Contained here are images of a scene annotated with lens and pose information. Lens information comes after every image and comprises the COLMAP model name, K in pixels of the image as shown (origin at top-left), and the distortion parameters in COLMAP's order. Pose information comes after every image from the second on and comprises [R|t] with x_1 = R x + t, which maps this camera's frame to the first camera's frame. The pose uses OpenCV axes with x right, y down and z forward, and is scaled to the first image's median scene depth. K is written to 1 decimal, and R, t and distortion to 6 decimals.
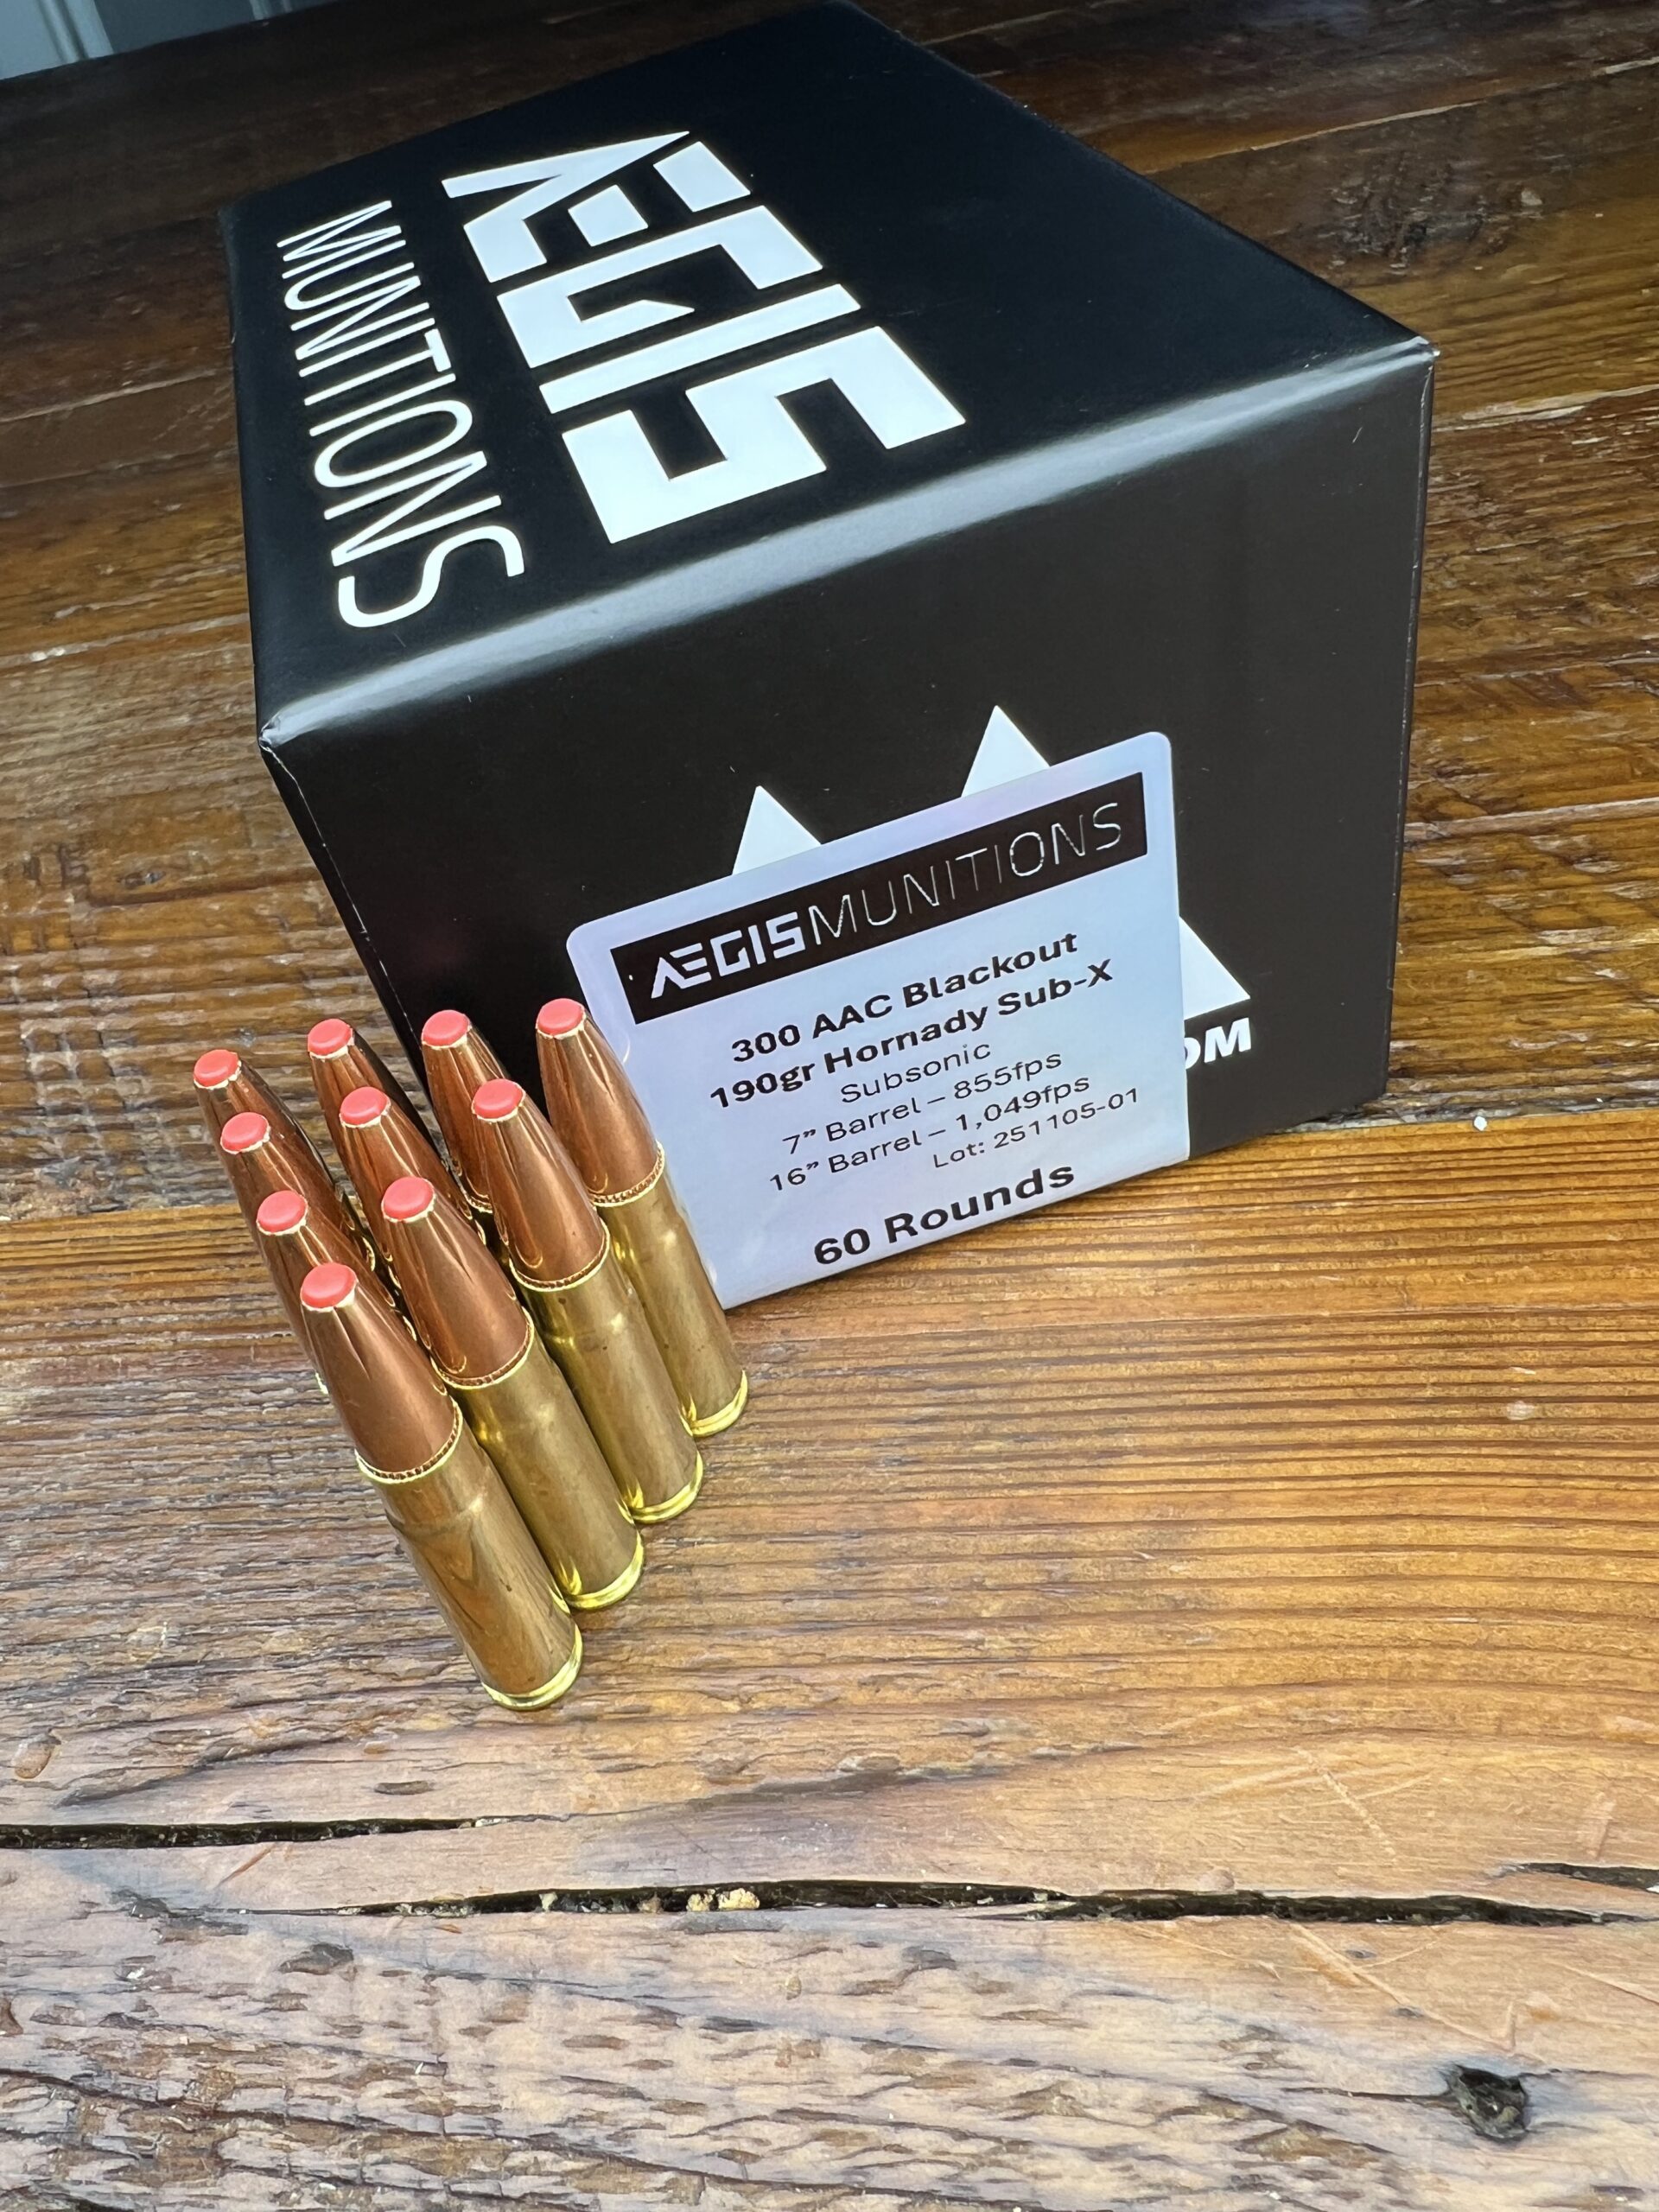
lens RADIAL K [[1697.7, 0, 579.5], [0, 1697.7, 985.6], [0, 0, 1]] dist [-0.001787, -0.007603]
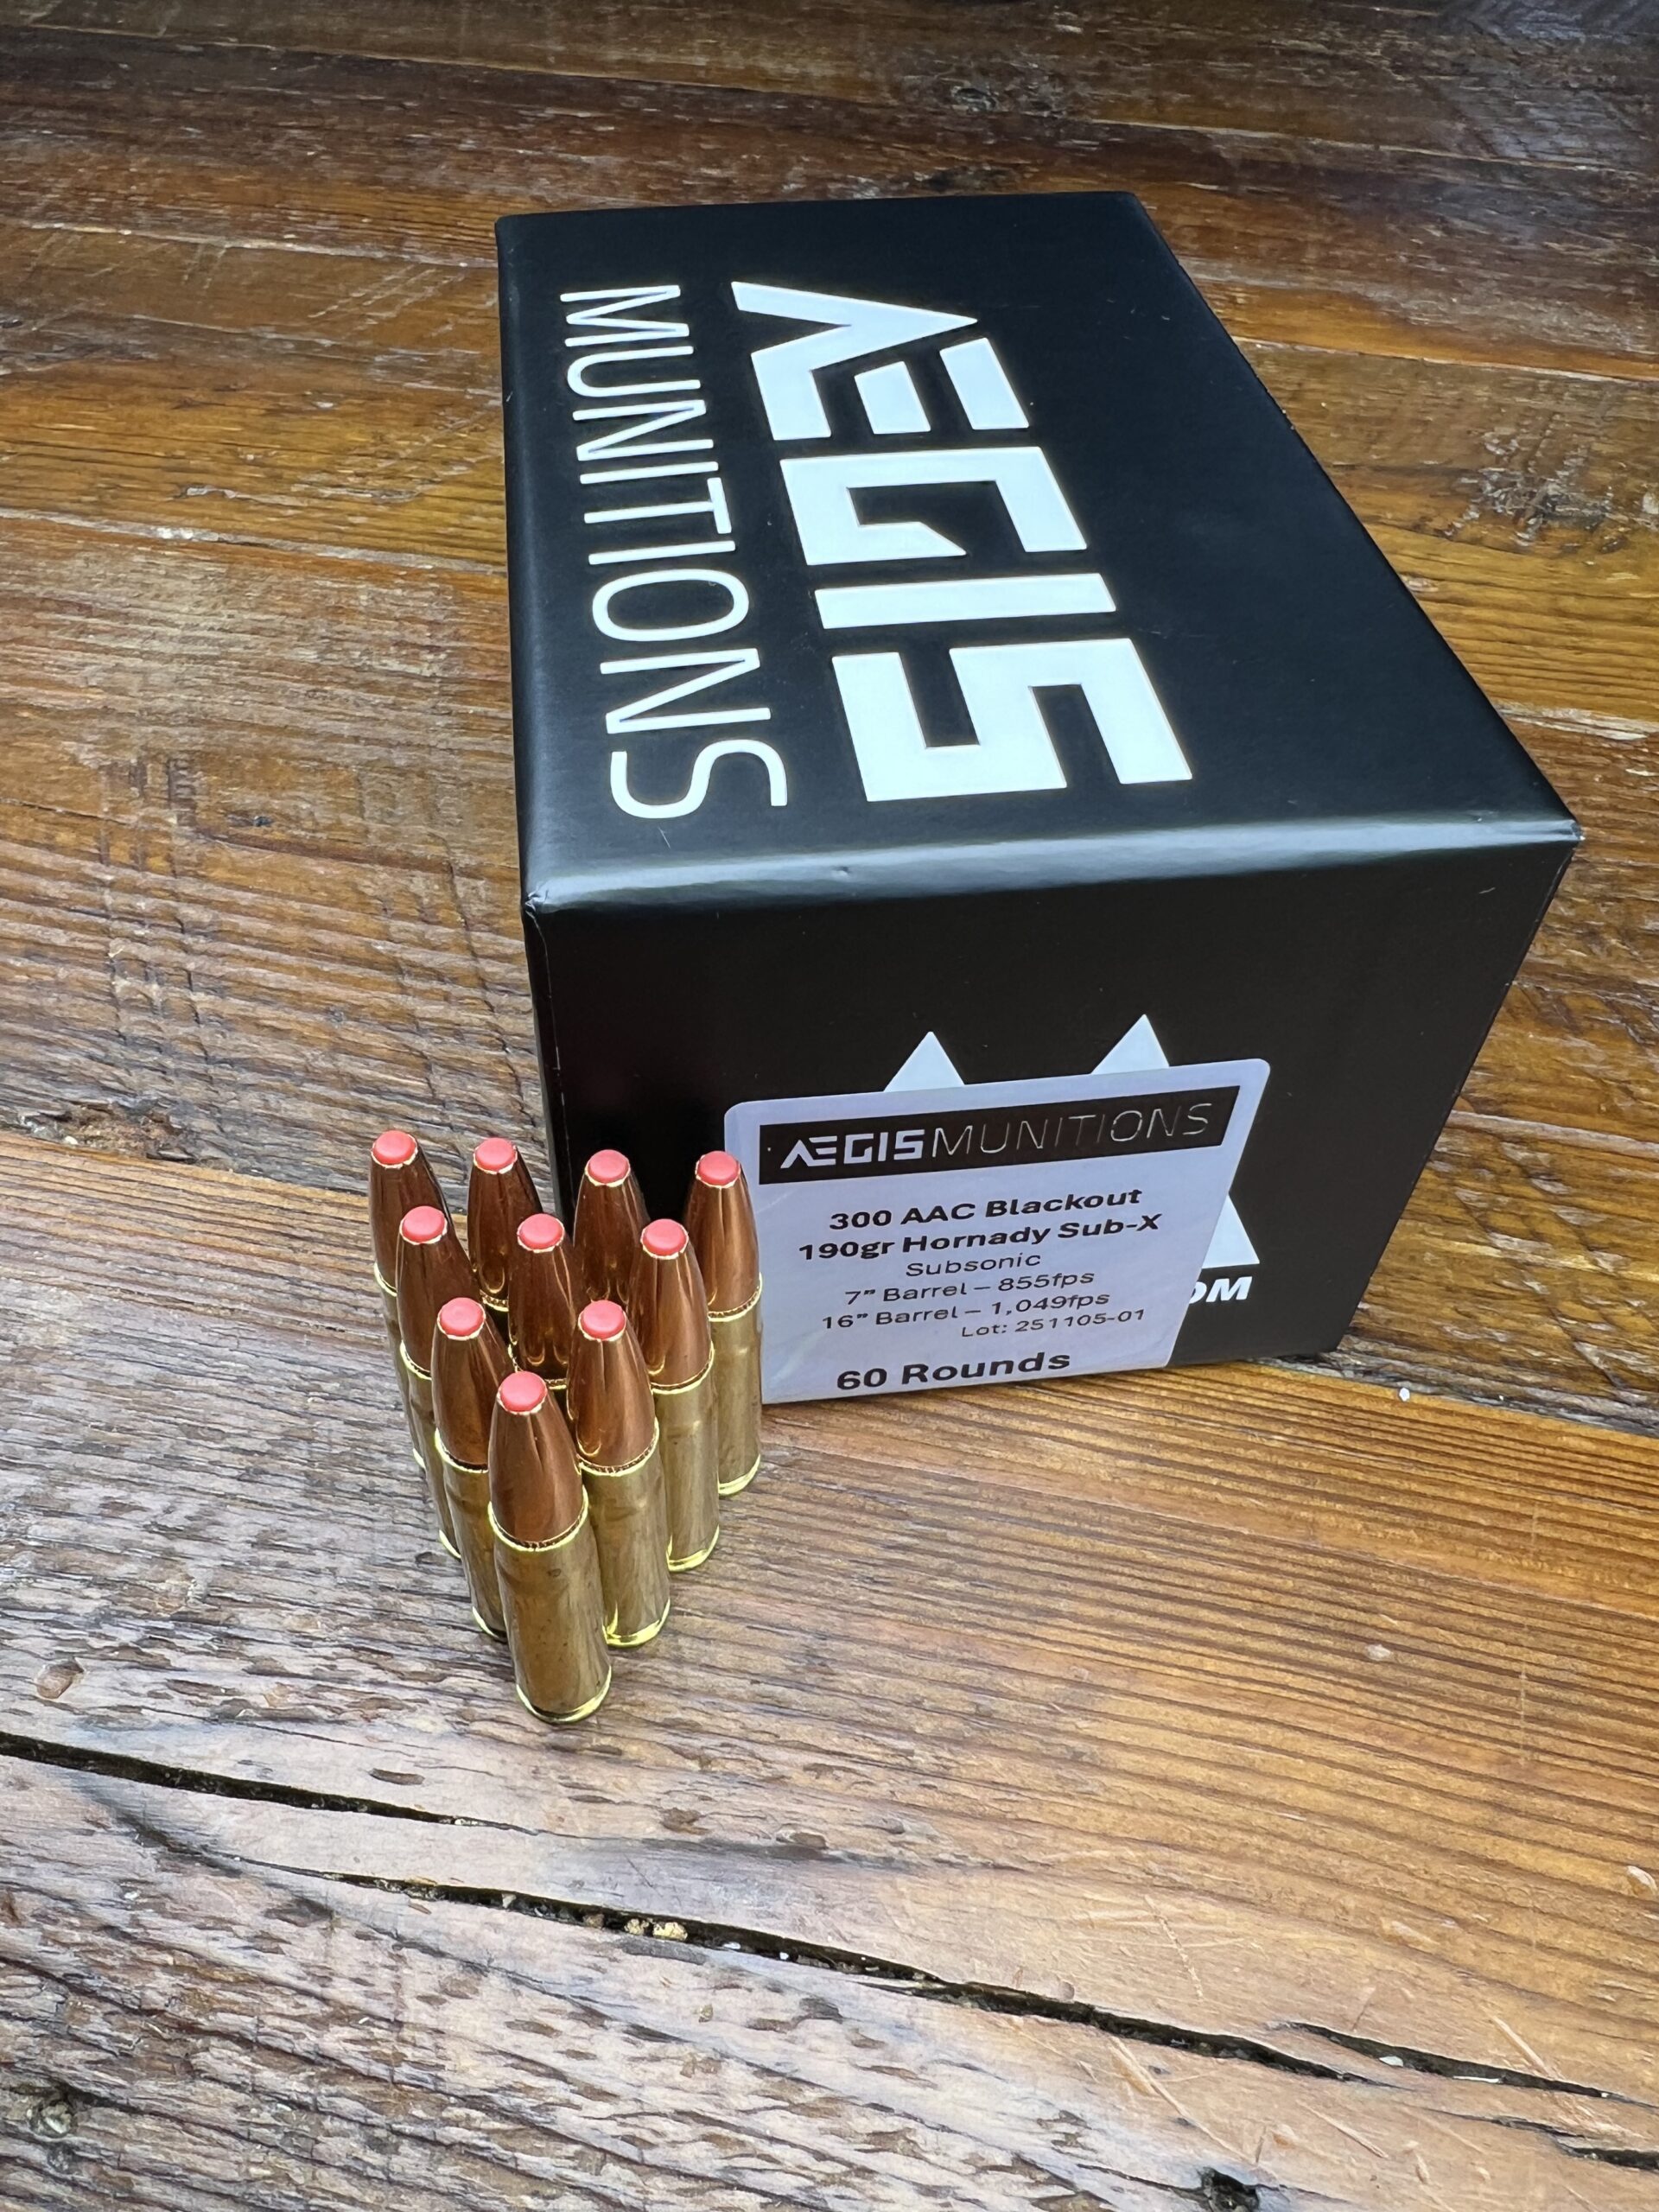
lens RADIAL K [[1696.5, 0, 718.8], [0, 1696.5, 1054.6], [0, 0, 1]] dist [-0.003842, -0.003133]
pose [[0.962621, 0.234863, 0.134907, -0.154615], [-0.247314, 0.965267, 0.084235, -0.139611], [-0.110438, -0.114450, 0.987271, -0.090994]]
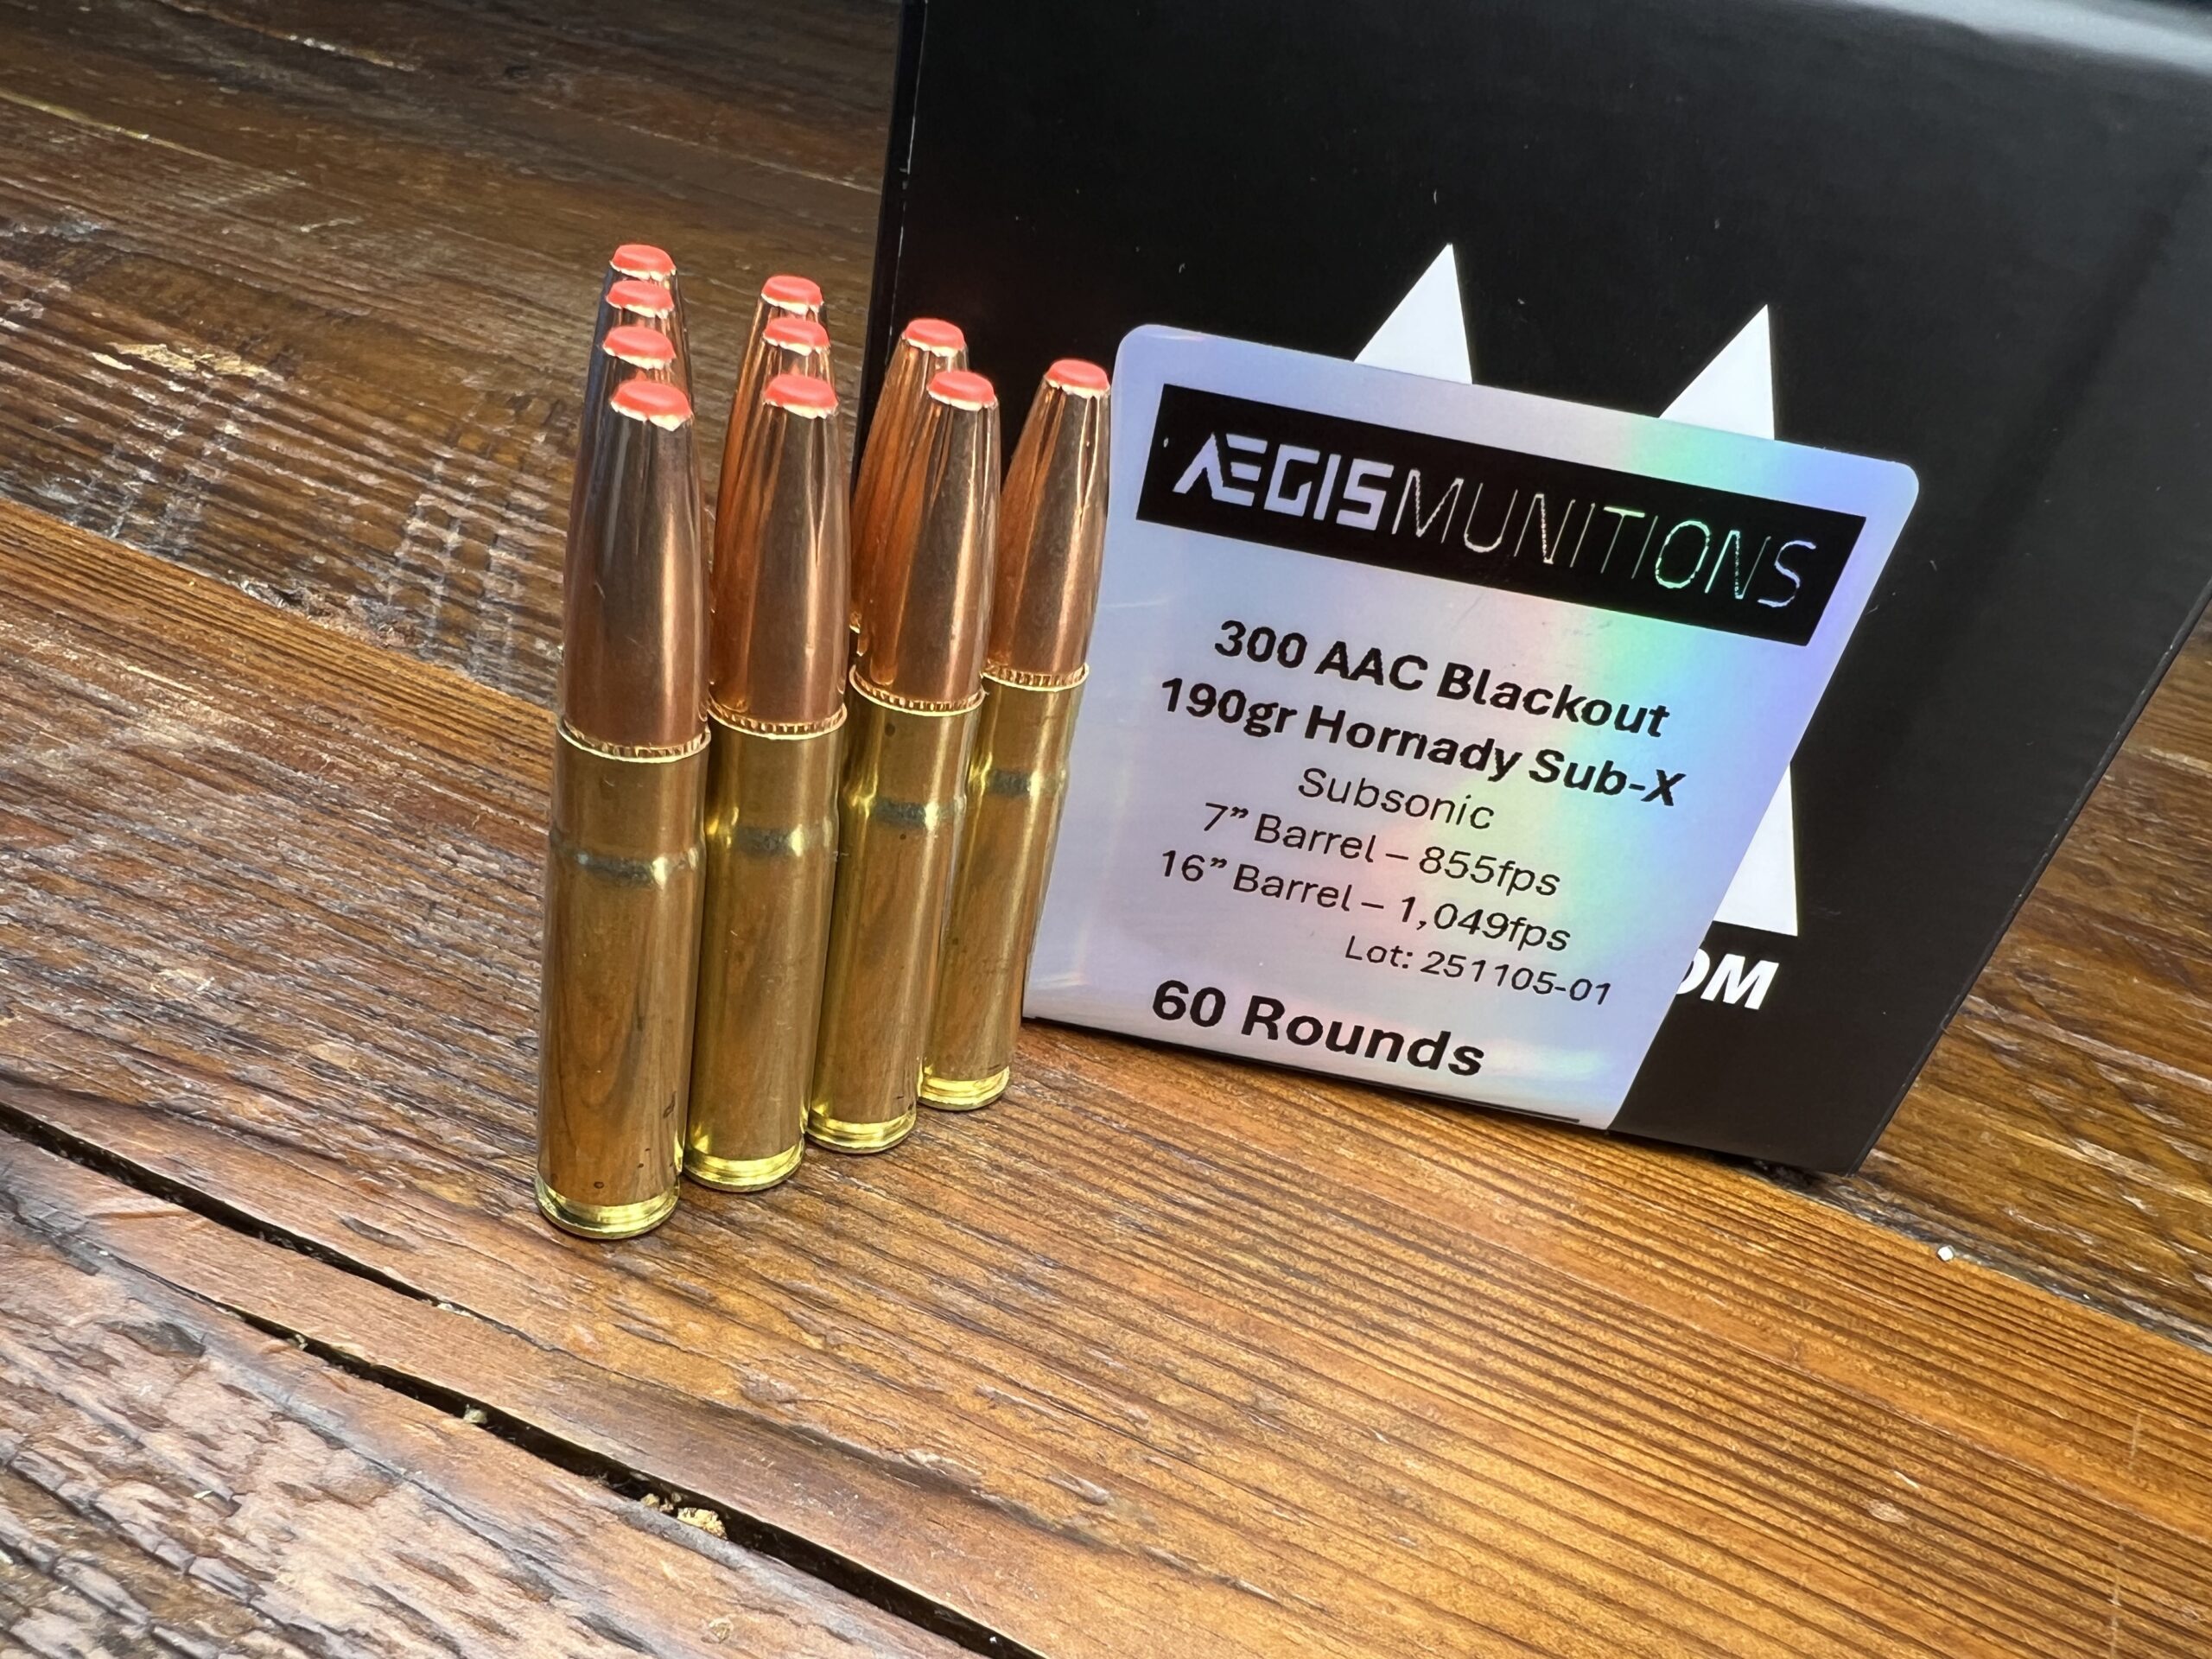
lens RADIAL K [[1697.7, 0, 969.5], [0, 1697.7, 1083.2], [0, 0, 1]] dist [-0.001787, -0.007603]
pose [[0.871022, 0.491072, 0.013002, 0.079032], [-0.489624, 0.869992, -0.058159, 0.312650], [-0.039872, 0.044291, 0.998223, 0.221123]]
